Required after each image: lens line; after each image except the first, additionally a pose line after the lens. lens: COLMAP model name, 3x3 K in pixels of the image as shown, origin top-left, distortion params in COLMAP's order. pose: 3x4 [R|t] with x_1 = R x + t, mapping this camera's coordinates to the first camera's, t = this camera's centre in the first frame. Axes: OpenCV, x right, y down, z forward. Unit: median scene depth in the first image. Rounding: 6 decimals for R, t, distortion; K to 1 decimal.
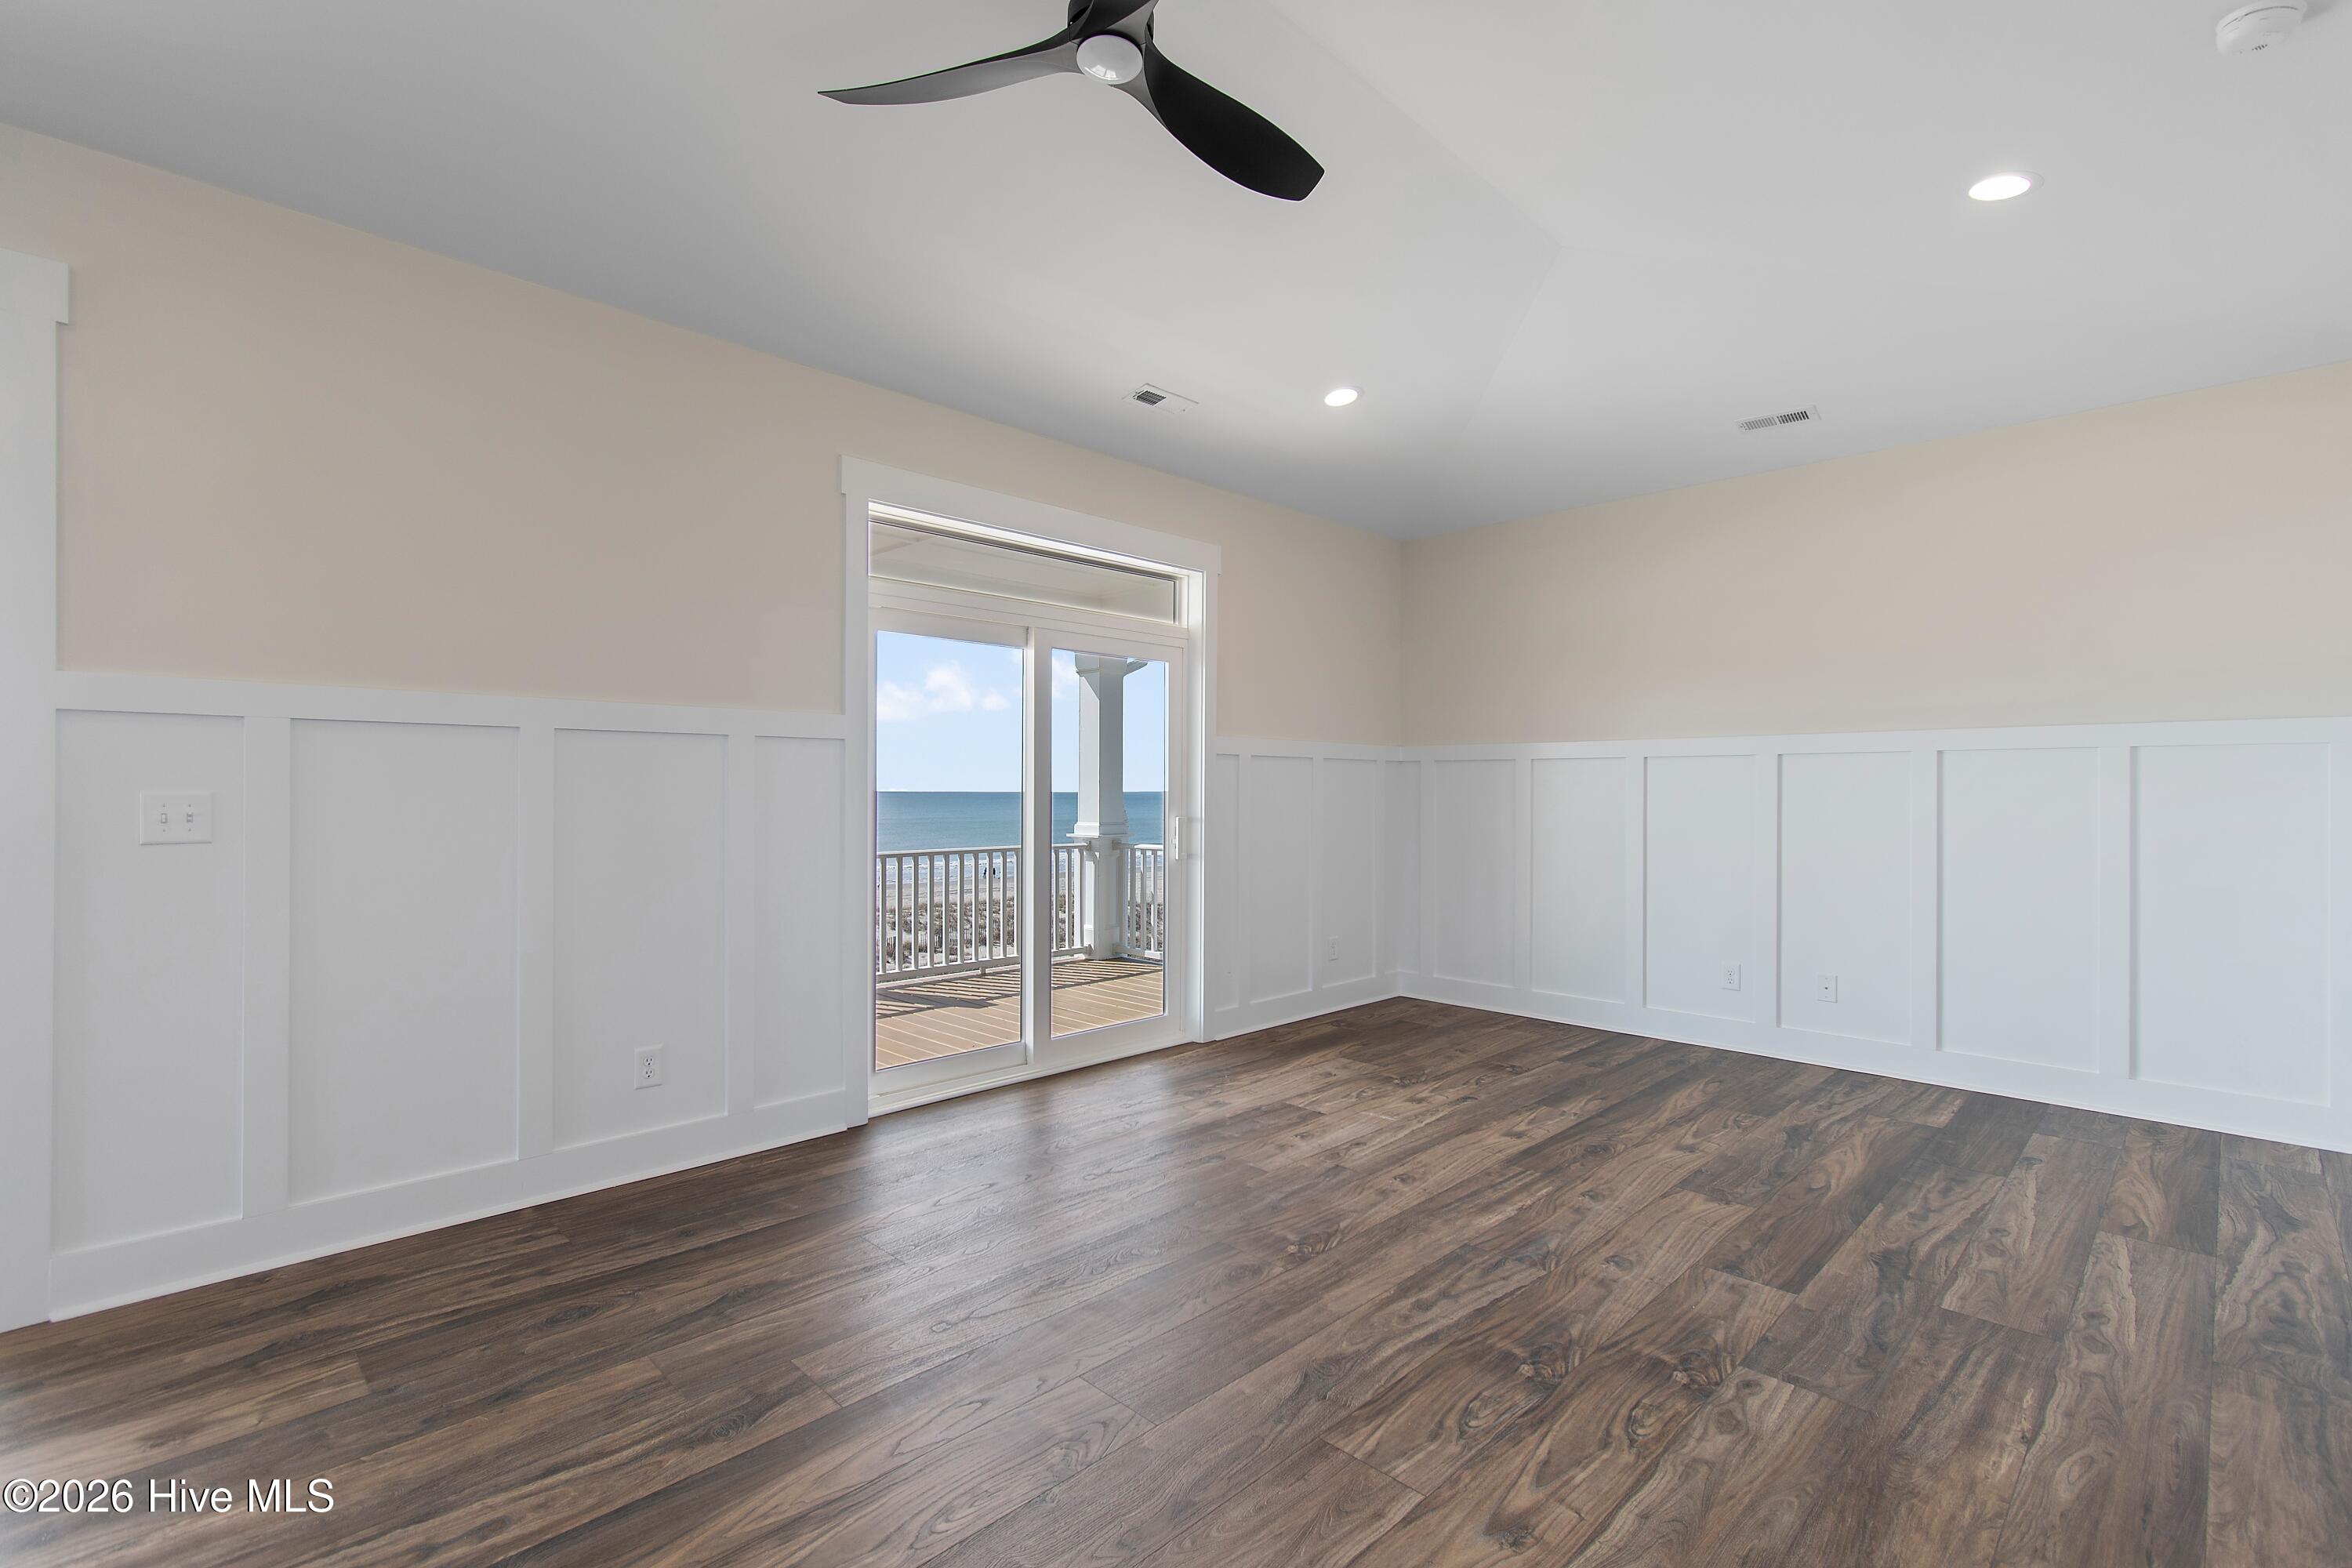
lens RADIAL K [[1049.8, 0, 1170.0], [0, 1049.8, 782.8], [0, 0, 1]] dist [0.004591, -0.000573]
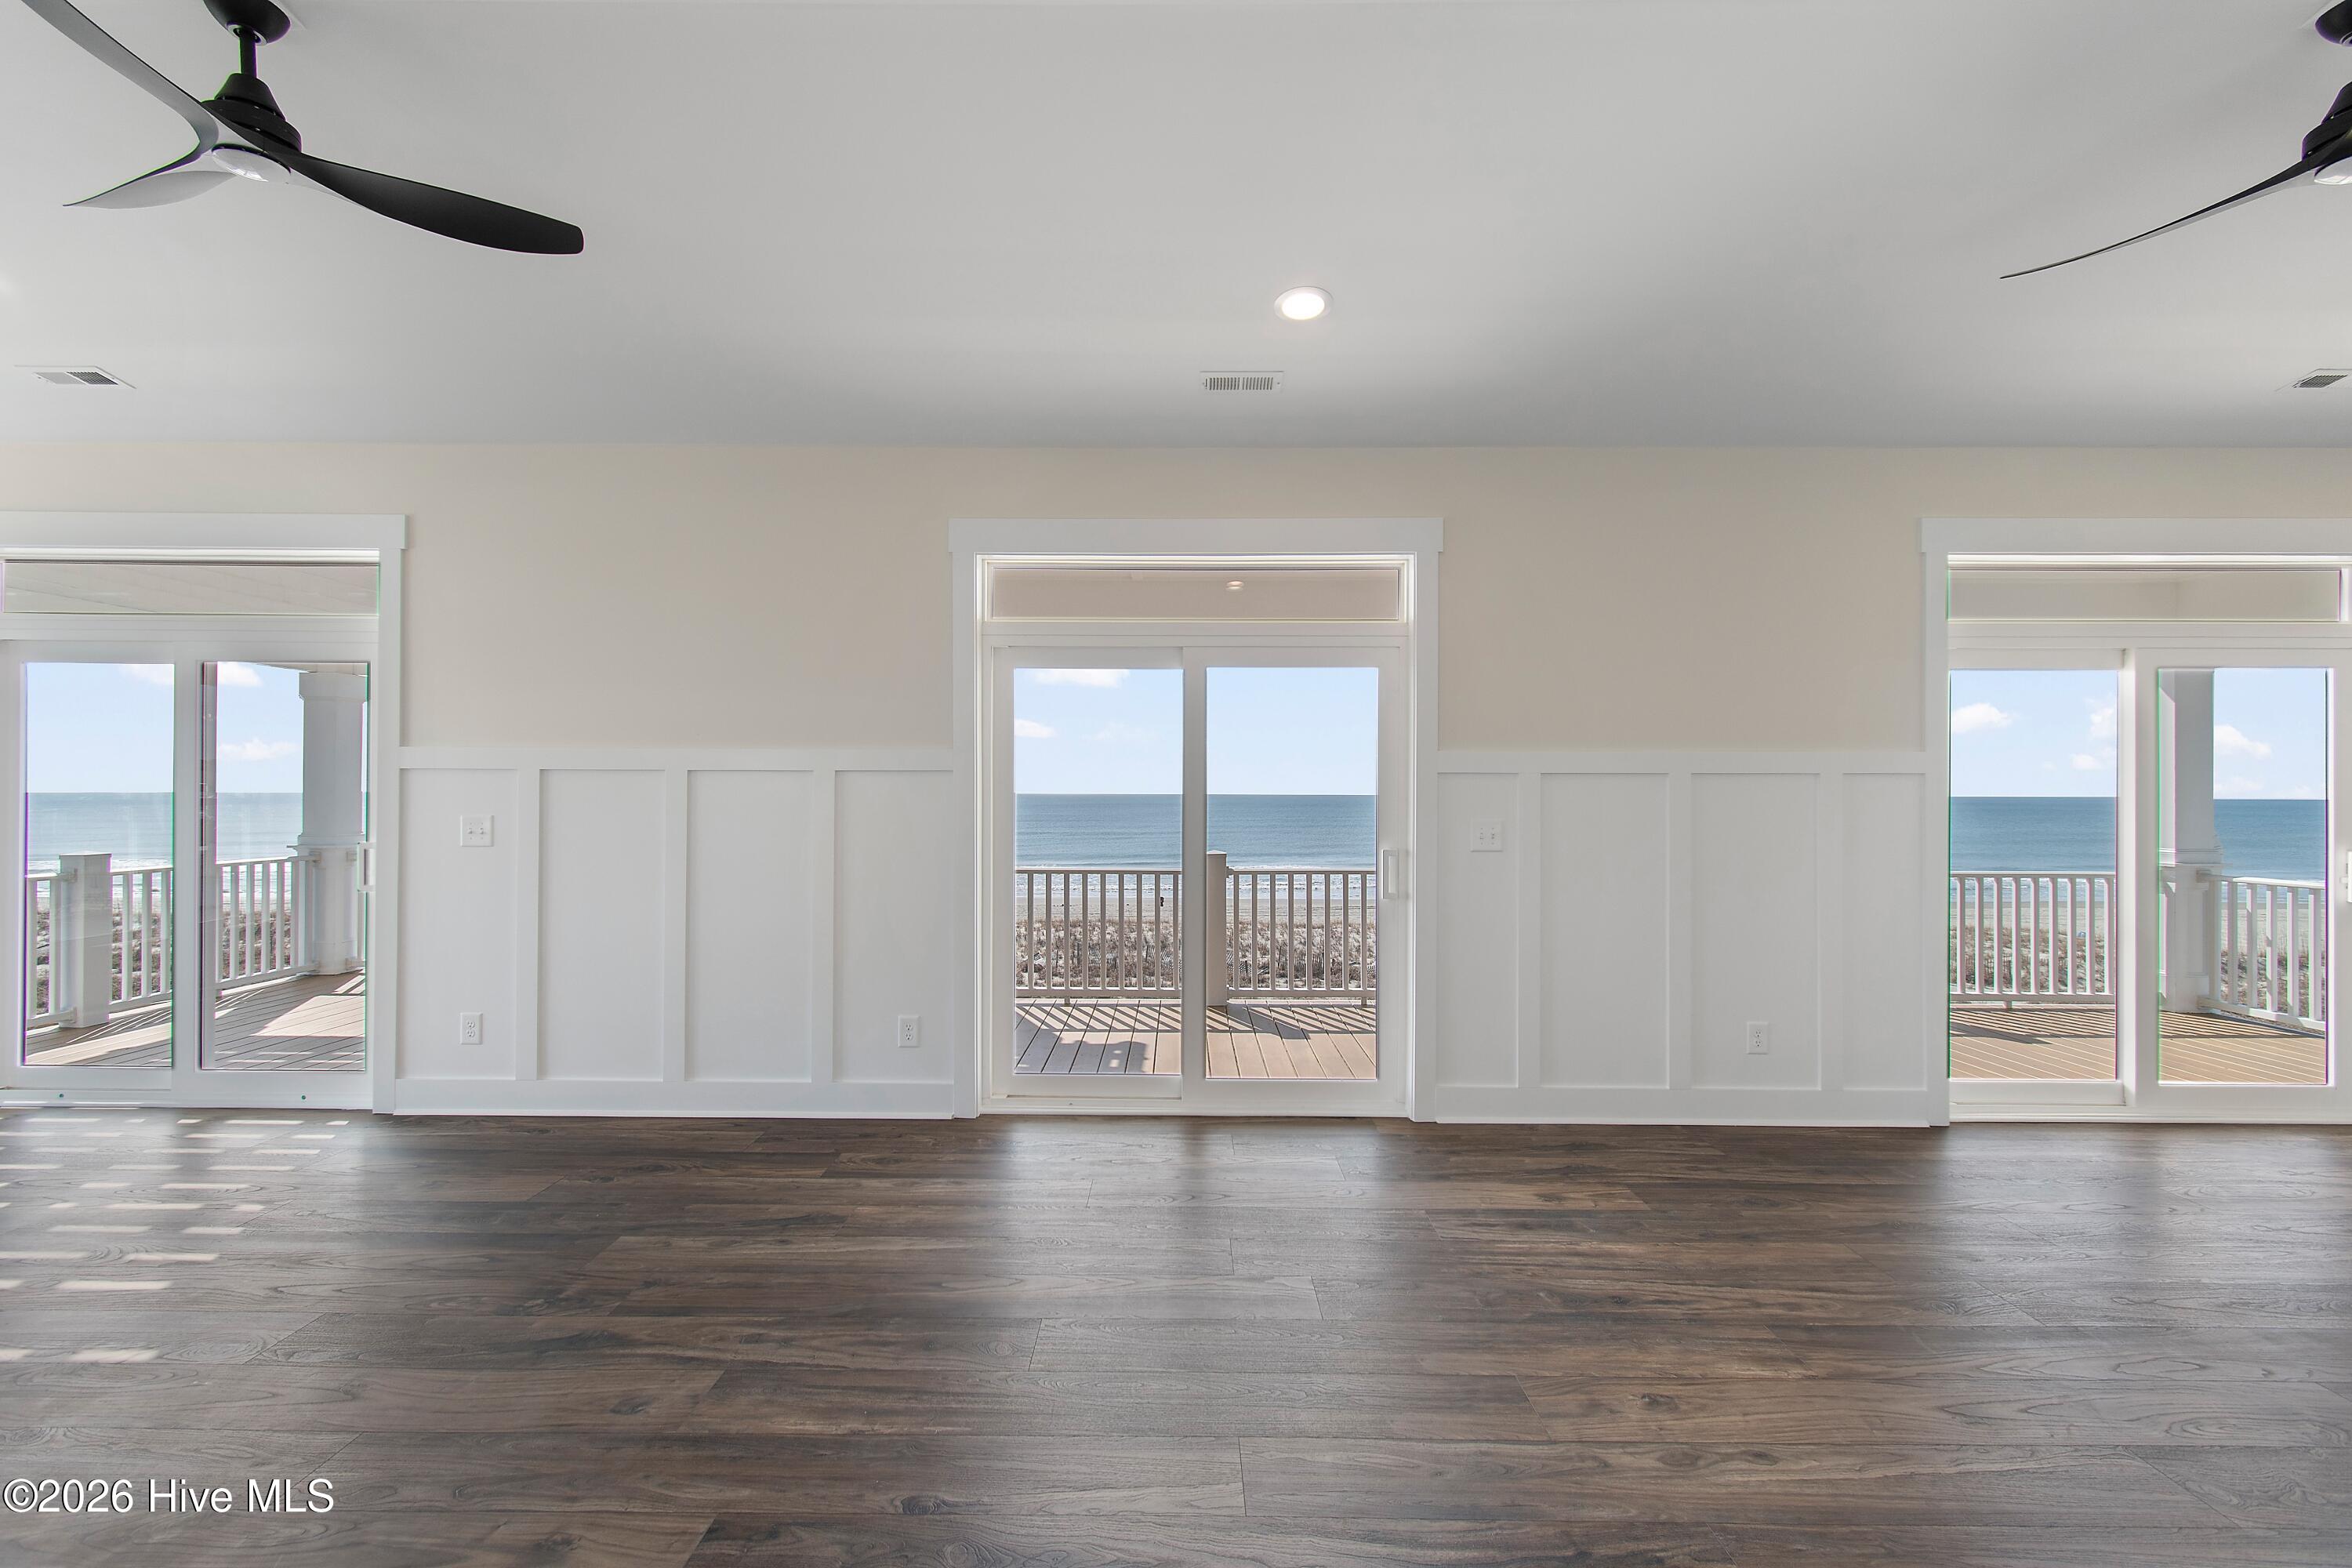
lens RADIAL K [[1049.8, 0, 1172.7], [0, 1049.8, 792.7], [0, 0, 1]] dist [0.004591, -0.000573]
pose [[0.708908, 0.001547, -0.705299, -0.093925], [0.003603, 0.999977, 0.005815, -0.032755], [0.705292, -0.006663, 0.708886, -0.361730]]
